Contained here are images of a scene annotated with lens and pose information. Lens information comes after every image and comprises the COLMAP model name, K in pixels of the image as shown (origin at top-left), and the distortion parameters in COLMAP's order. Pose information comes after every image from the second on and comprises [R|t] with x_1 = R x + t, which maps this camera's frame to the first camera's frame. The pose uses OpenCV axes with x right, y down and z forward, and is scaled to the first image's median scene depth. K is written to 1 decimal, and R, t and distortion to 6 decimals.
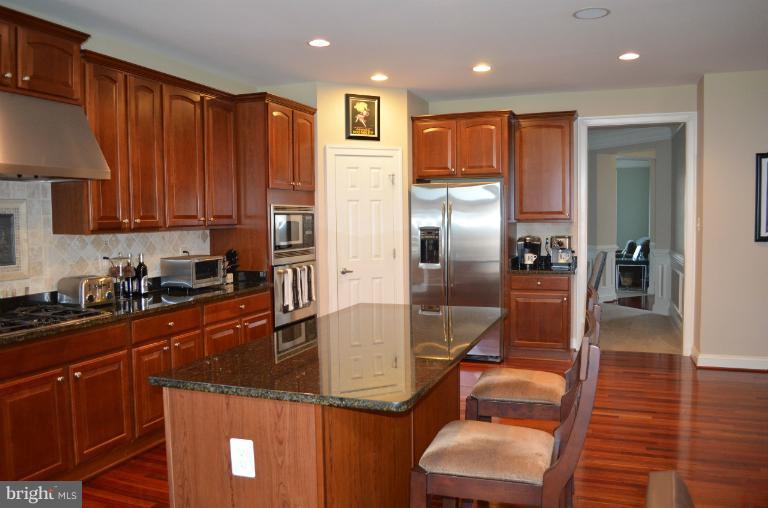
lens RADIAL K [[605.3, 0, 384.0], [0, 605.3, 254.0], [0, 0, 1]] dist [-0.070544, -0.002532]
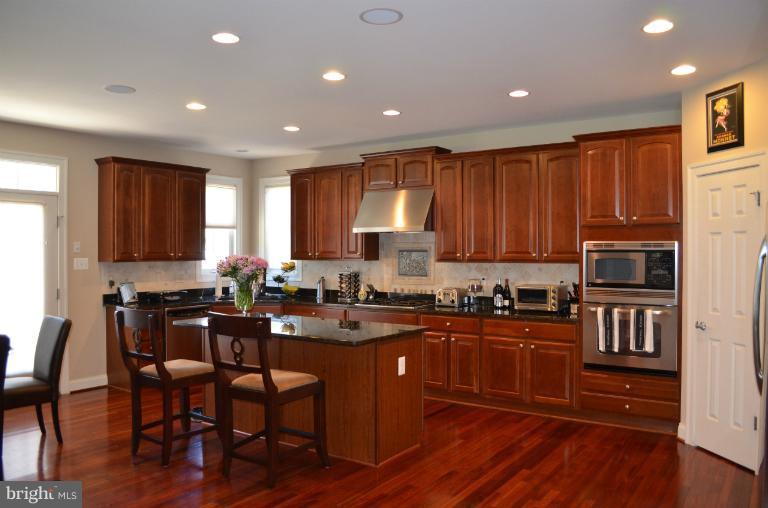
lens RADIAL K [[605.3, 0, 384.0], [0, 605.3, 254.0], [0, 0, 1]] dist [-0.070544, -0.002532]
pose [[-0.239039, 0.022224, -0.970756, 0.807027], [-0.049294, 0.998171, 0.034990, -0.072925], [0.969758, 0.056217, -0.237507, 0.833174]]
